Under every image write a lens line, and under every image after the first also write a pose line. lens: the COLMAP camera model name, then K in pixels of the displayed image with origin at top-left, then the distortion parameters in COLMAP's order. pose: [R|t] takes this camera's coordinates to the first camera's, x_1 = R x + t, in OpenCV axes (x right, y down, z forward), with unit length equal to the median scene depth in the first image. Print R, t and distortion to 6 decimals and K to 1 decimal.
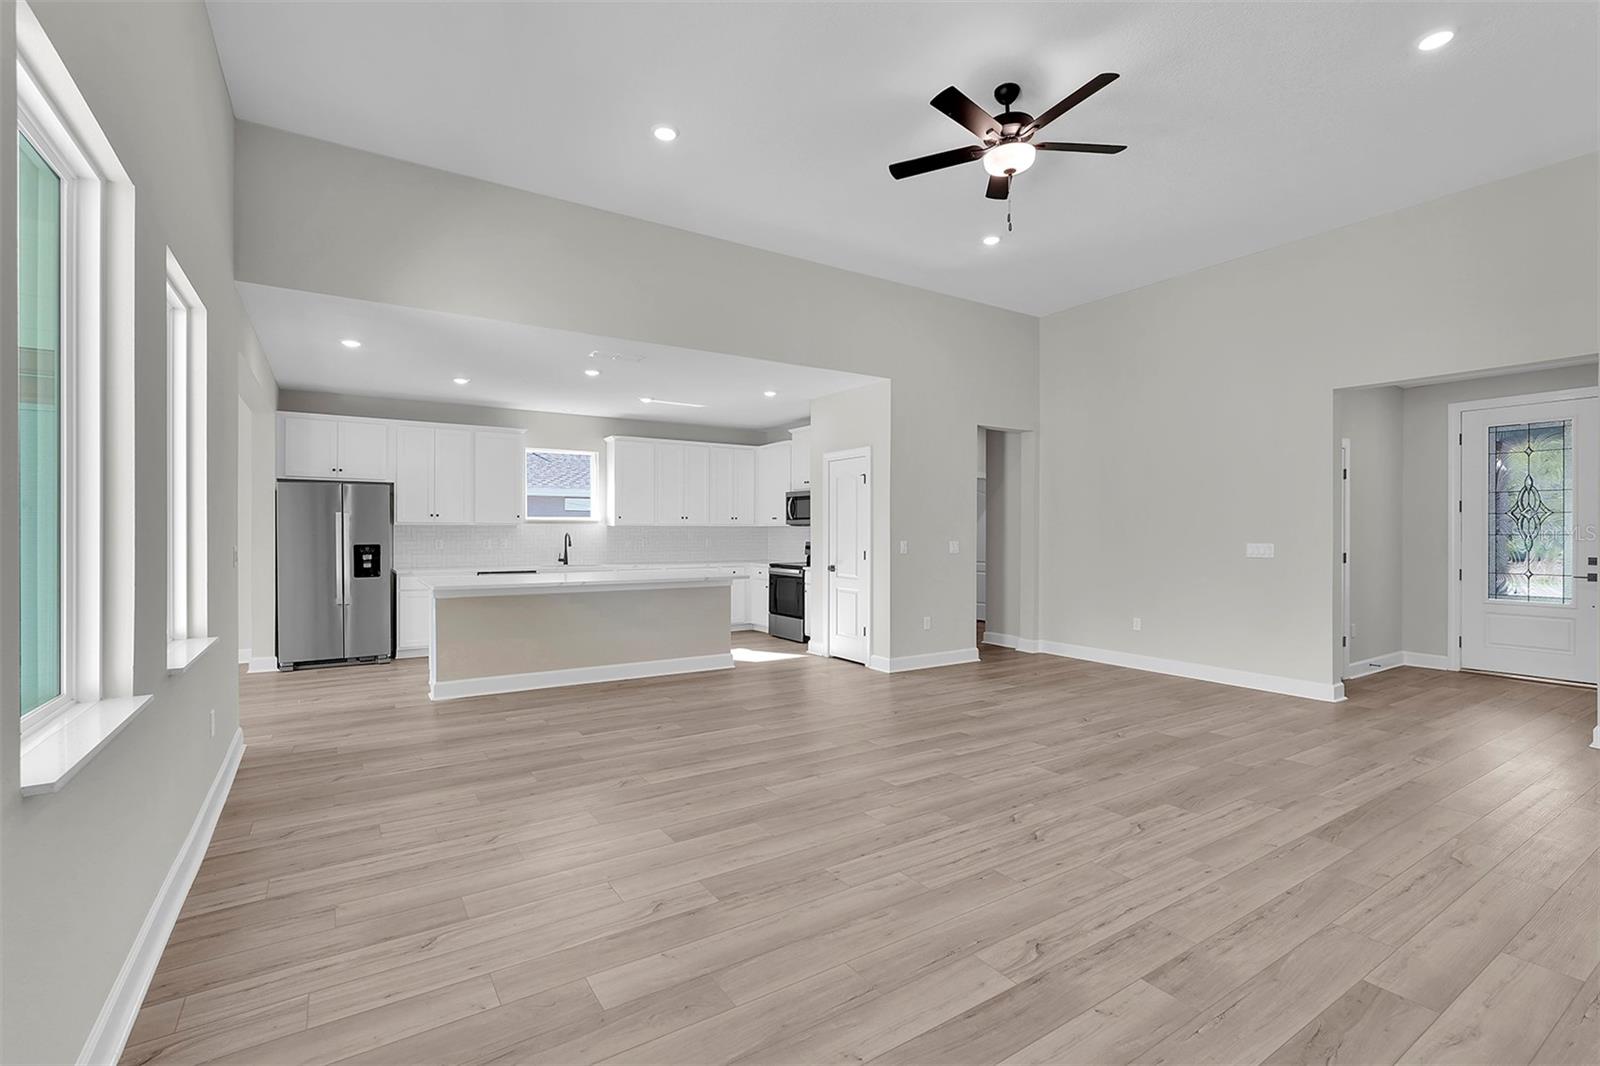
lens RADIAL K [[722.6, 0, 796.0], [0, 722.6, 534.0], [0, 0, 1]] dist [-0.002657, -0.000177]
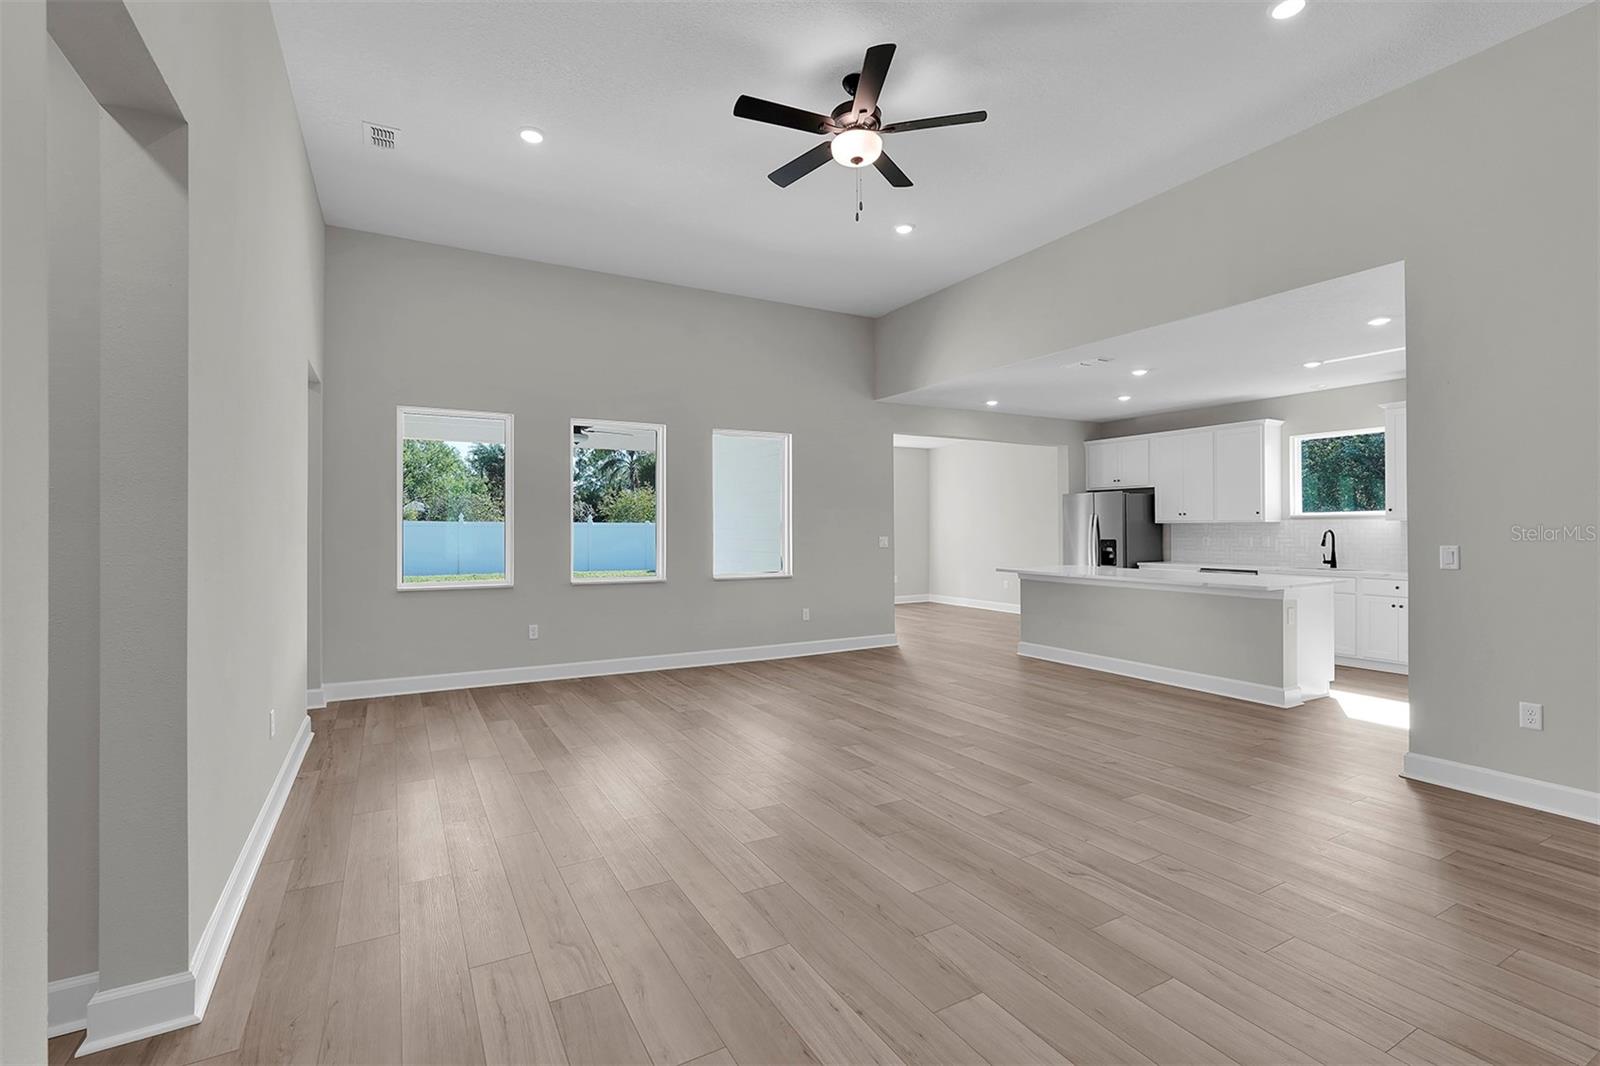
lens RADIAL K [[722.6, 0, 800.5], [0, 722.6, 526.2], [0, 0, 1]] dist [-0.002657, -0.000177]
pose [[-0.067396, -0.005699, -0.997710, 1.138725], [-0.000548, 0.999984, -0.005675, -0.001711], [0.997726, 0.000164, -0.067398, 0.882428]]
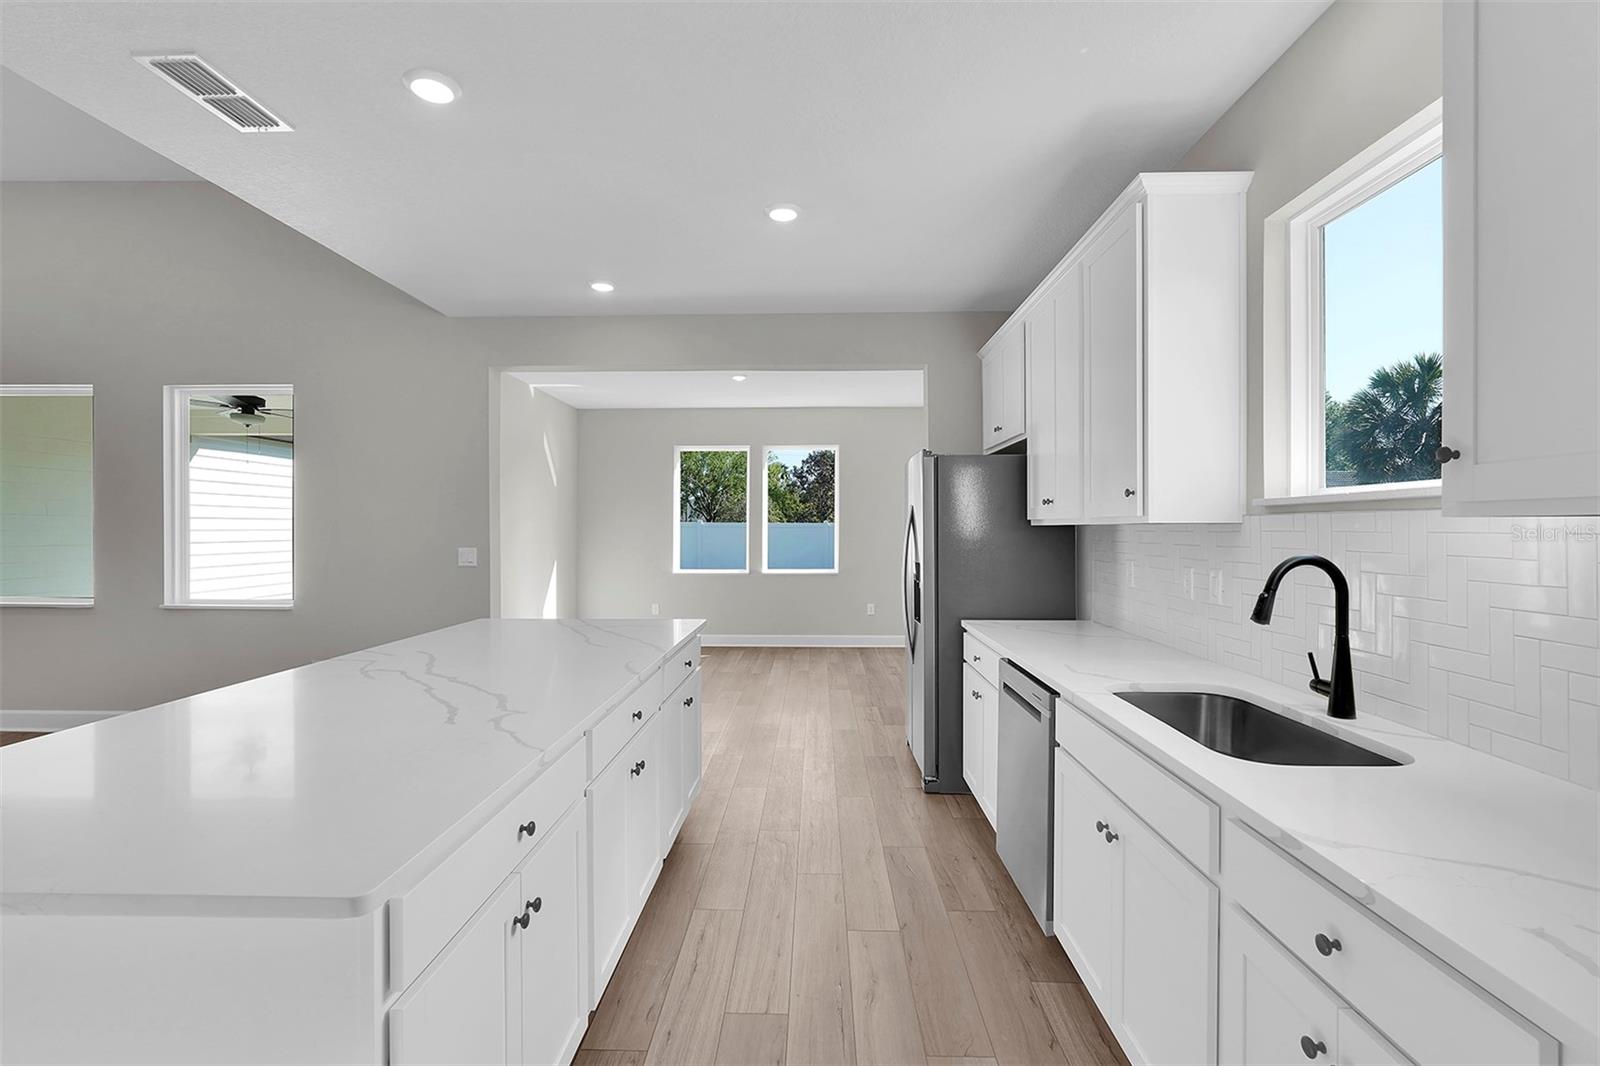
lens RADIAL K [[722.6, 0, 804.3], [0, 722.6, 528.6], [0, 0, 1]] dist [-0.002657, -0.000177]
pose [[-0.562171, -0.000726, -0.827021, -0.138522], [-0.001283, 0.999999, -0.000006, -0.018329], [0.827020, 0.001058, -0.562171, 2.001405]]
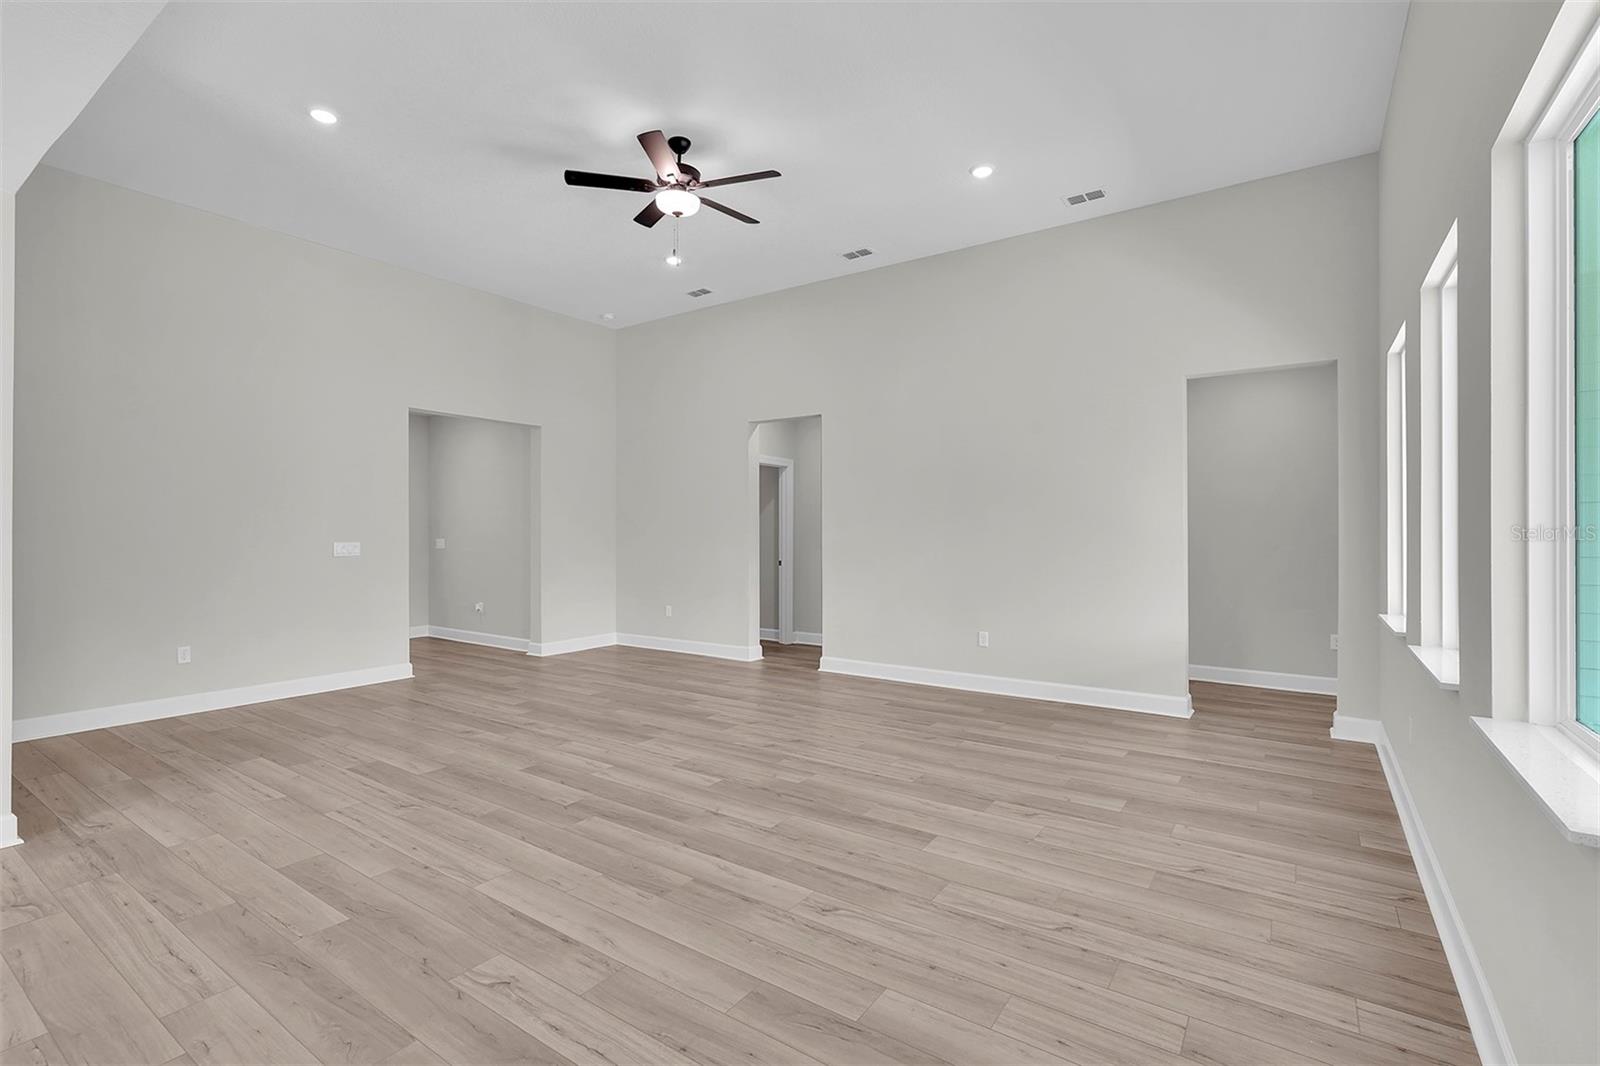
lens RADIAL K [[722.6, 0, 796.5], [0, 722.6, 525.8], [0, 0, 1]] dist [-0.002657, -0.000177]
pose [[-0.381204, 0.006238, 0.924470, -0.744884], [0.000289, 0.999978, -0.006629, -0.005467], [-0.924491, -0.002260, -0.381198, 1.127651]]
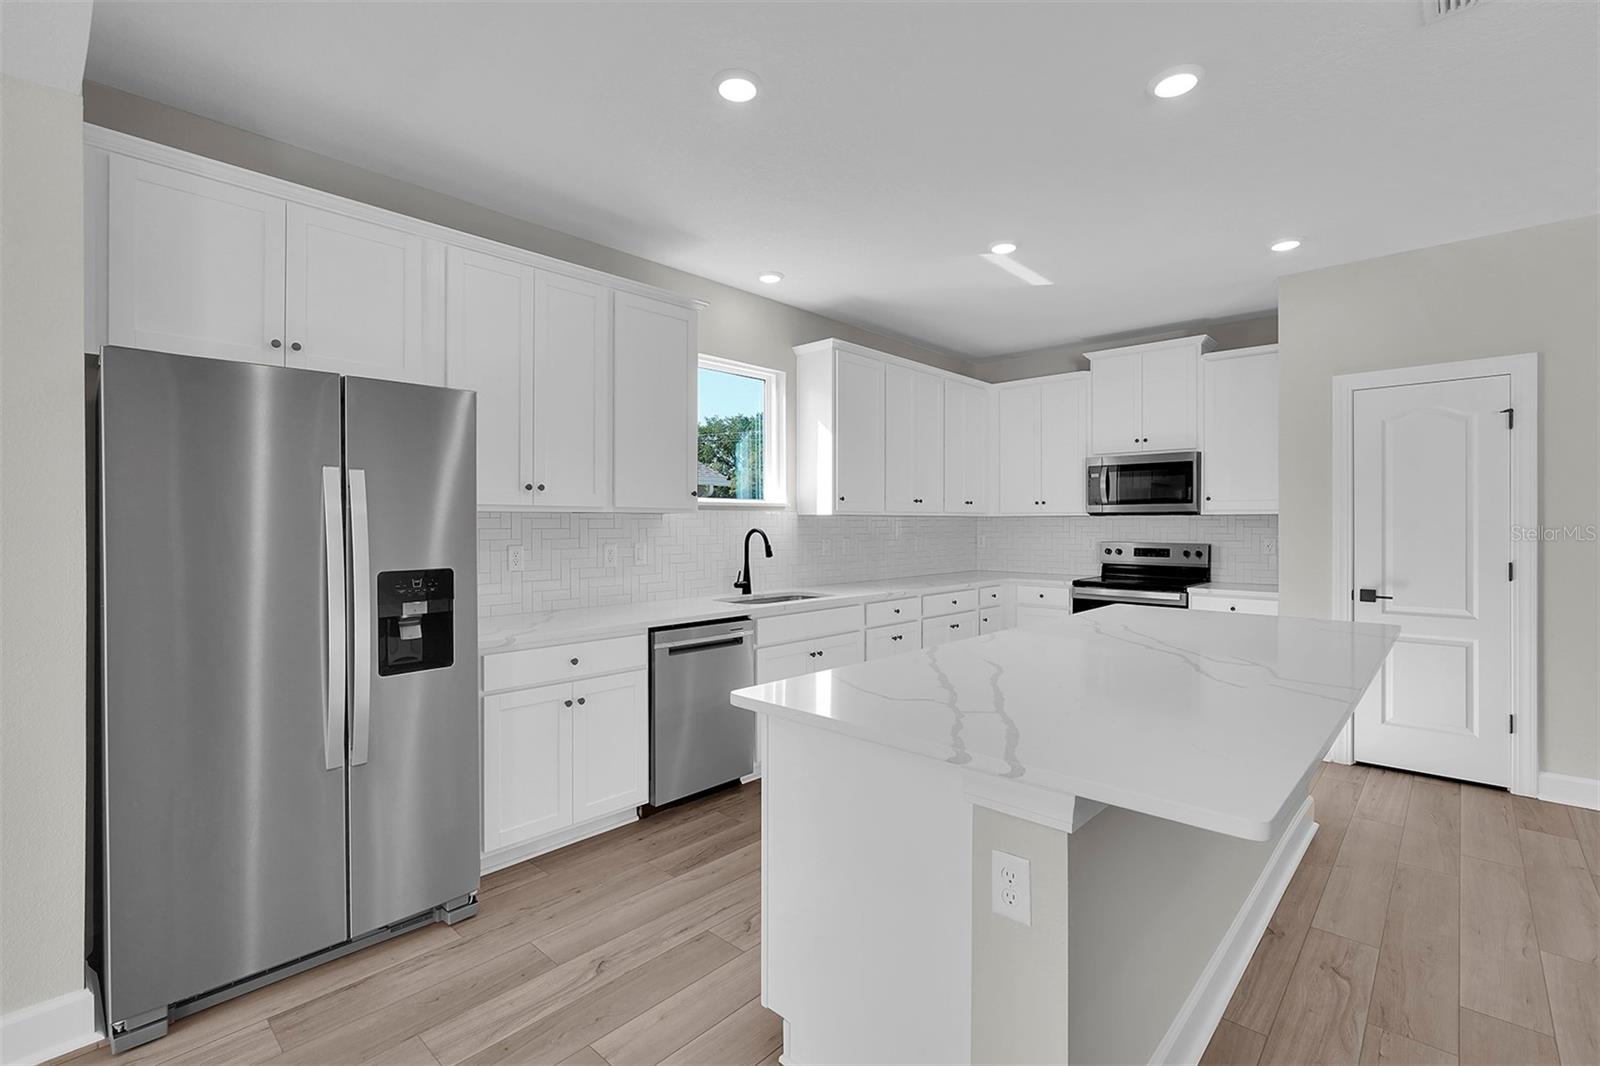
lens RADIAL K [[722.6, 0, 803.6], [0, 722.6, 531.1], [0, 0, 1]] dist [-0.002657, -0.000177]
pose [[0.967201, -0.005469, 0.253952, -0.820054], [0.003787, 0.999968, 0.007111, -0.007277], [-0.253982, -0.005916, 0.967191, 1.038955]]
